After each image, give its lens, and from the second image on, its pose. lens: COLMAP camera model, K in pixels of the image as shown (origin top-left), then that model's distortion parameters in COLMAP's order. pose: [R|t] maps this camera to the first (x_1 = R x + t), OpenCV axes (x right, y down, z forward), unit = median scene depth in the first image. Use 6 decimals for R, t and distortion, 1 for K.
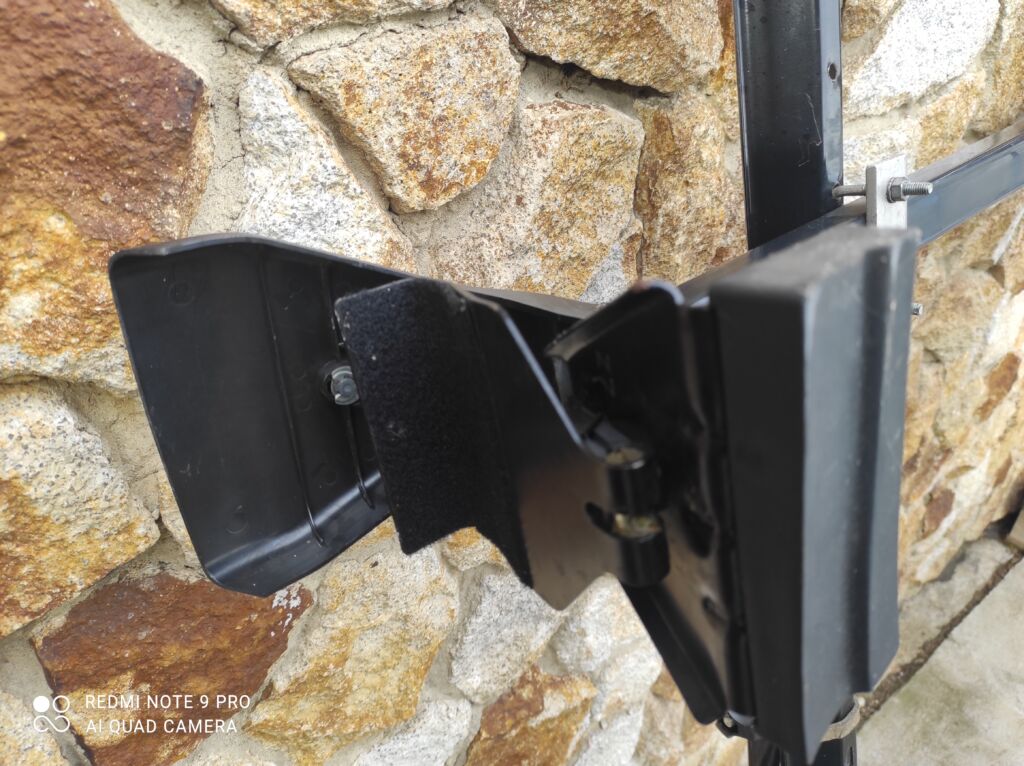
lens RADIAL K [[764.9, 0, 512.0], [0, 764.9, 383.0], [0, 0, 1]] dist [0.034852, -0.061375]
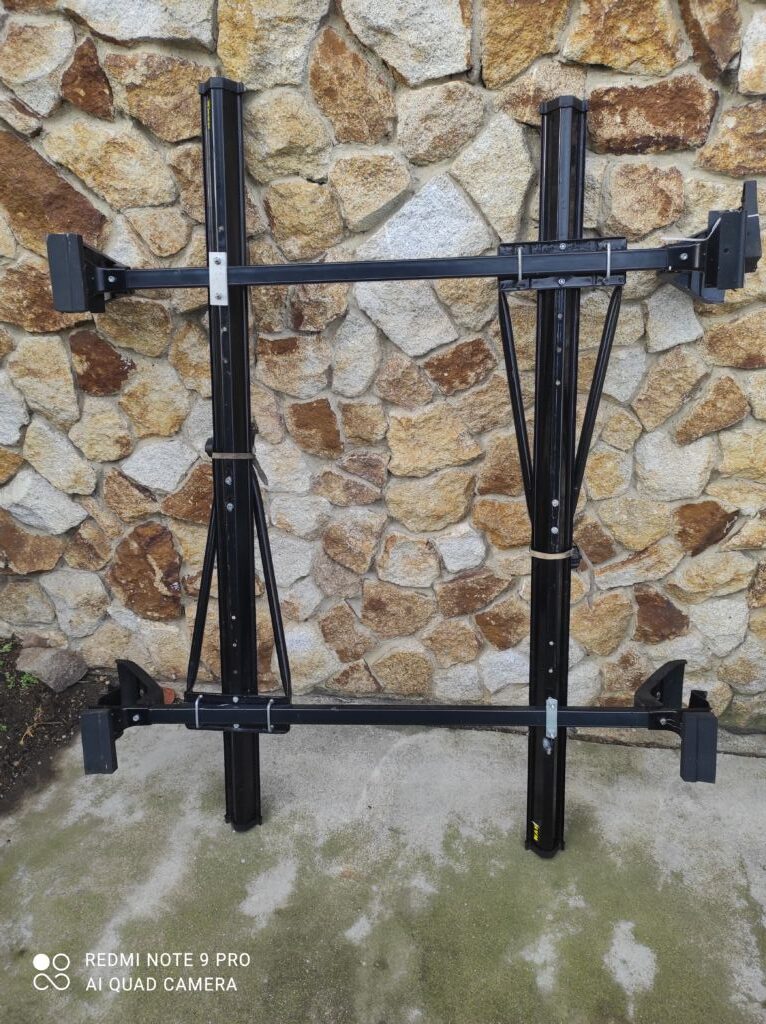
lens RADIAL K [[756.8, 0, 383.0], [0, 756.8, 512.0], [0, 0, 1]] dist [0.055443, -0.069508]
pose [[0.687533, 0.312409, -0.655514, 3.827253], [-0.367847, 0.928166, 0.056537, 0.363105], [0.626089, 0.202258, 0.753064, -0.986782]]
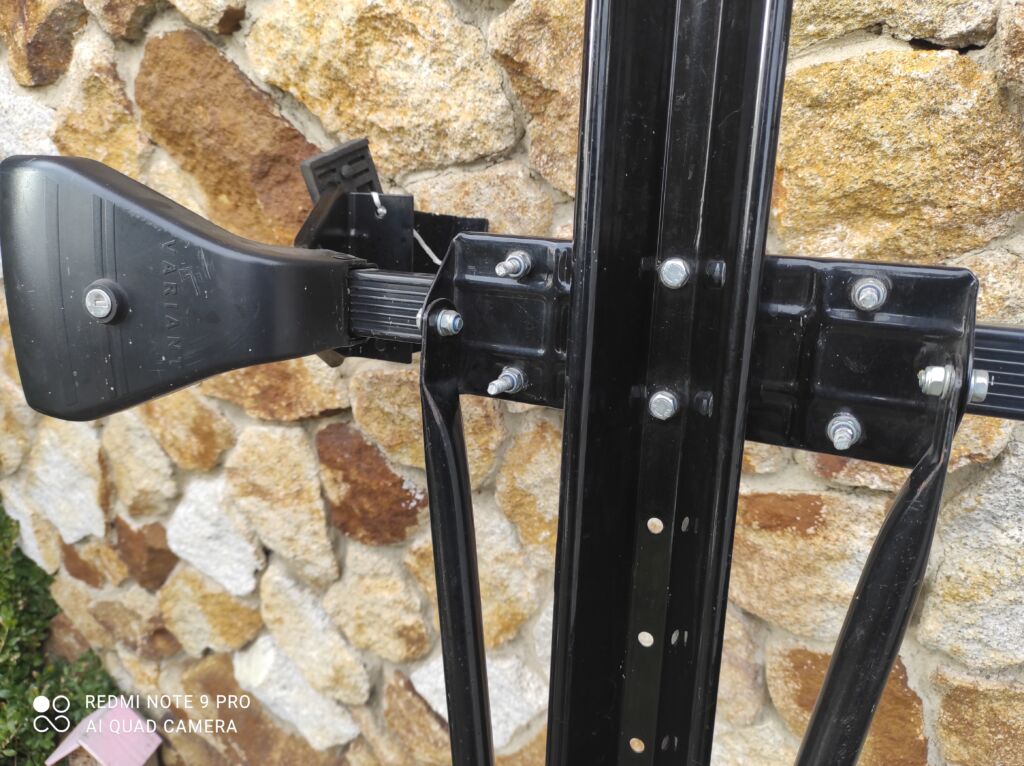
lens RADIAL K [[764.9, 0, 512.0], [0, 764.9, 383.0], [0, 0, 1]] dist [0.034852, -0.061375]
pose [[0.369914, 0.279353, -0.886073, 1.472877], [-0.384350, 0.914299, 0.127795, -0.279235], [0.845836, 0.293289, 0.445582, 0.452268]]
